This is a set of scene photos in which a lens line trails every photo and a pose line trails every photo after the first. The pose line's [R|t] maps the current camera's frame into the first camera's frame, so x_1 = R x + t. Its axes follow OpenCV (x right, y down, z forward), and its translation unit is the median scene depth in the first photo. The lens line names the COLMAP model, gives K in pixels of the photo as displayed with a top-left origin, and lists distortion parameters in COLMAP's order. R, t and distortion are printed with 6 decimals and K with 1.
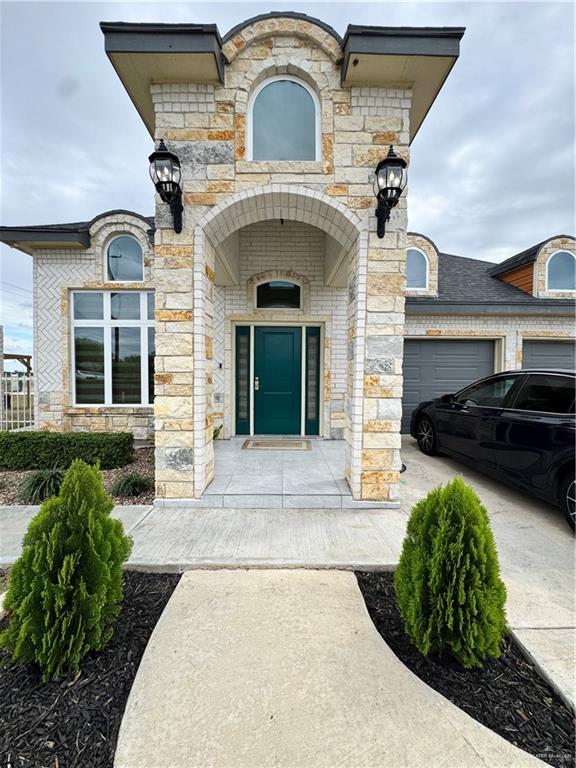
lens RADIAL K [[307.6, 0, 290.2], [0, 307.6, 383.0], [0, 0, 1]] dist [-0.001489, -0.000137]
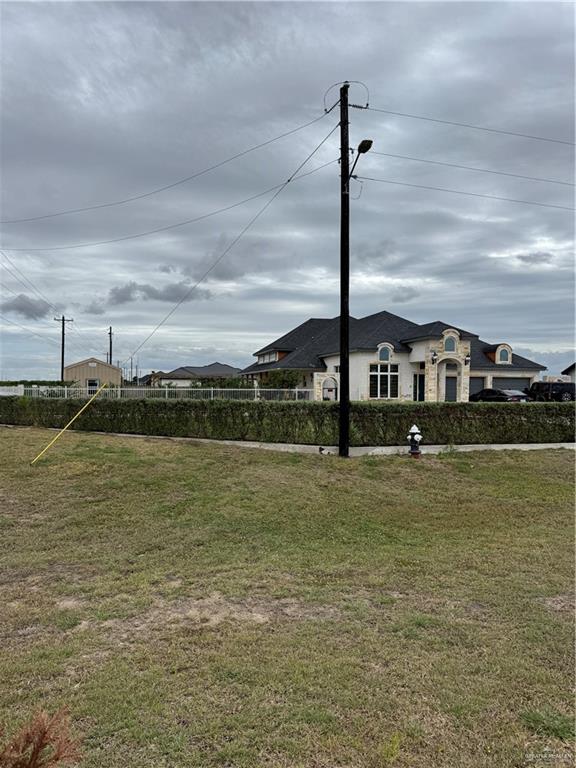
lens RADIAL K [[523.2, 0, 283.9], [0, 523.2, 384.3], [0, 0, 1]] dist [0.087969, -0.000140]
pose [[0.974951, 0.004034, 0.222384, -2.867065], [0.000733, 0.999772, -0.021352, 0.045079], [-0.222419, 0.020981, 0.974725, -4.325559]]
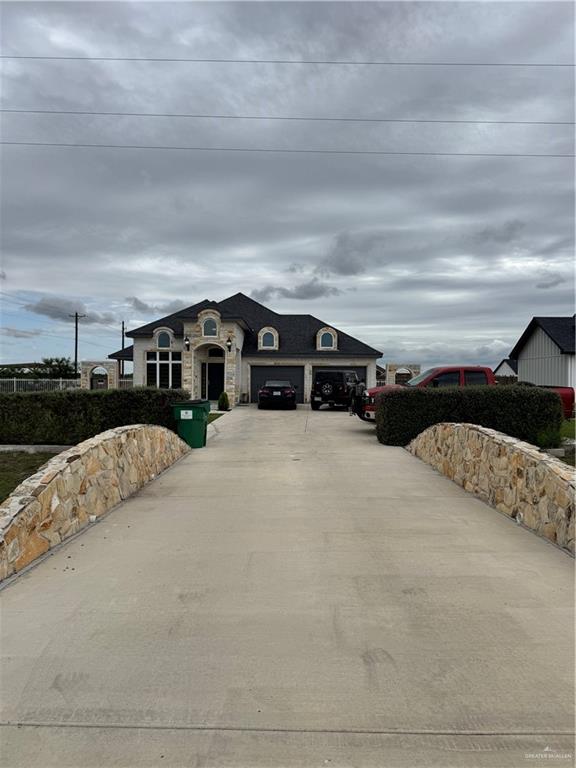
lens RADIAL K [[523.2, 0, 290.0], [0, 523.2, 385.5], [0, 0, 1]] dist [0.087969, -0.000140]
pose [[0.999450, 0.004180, -0.032897, 0.844118], [-0.004416, 0.999965, -0.007122, 0.063609], [0.032866, 0.007264, 0.999433, -4.027334]]
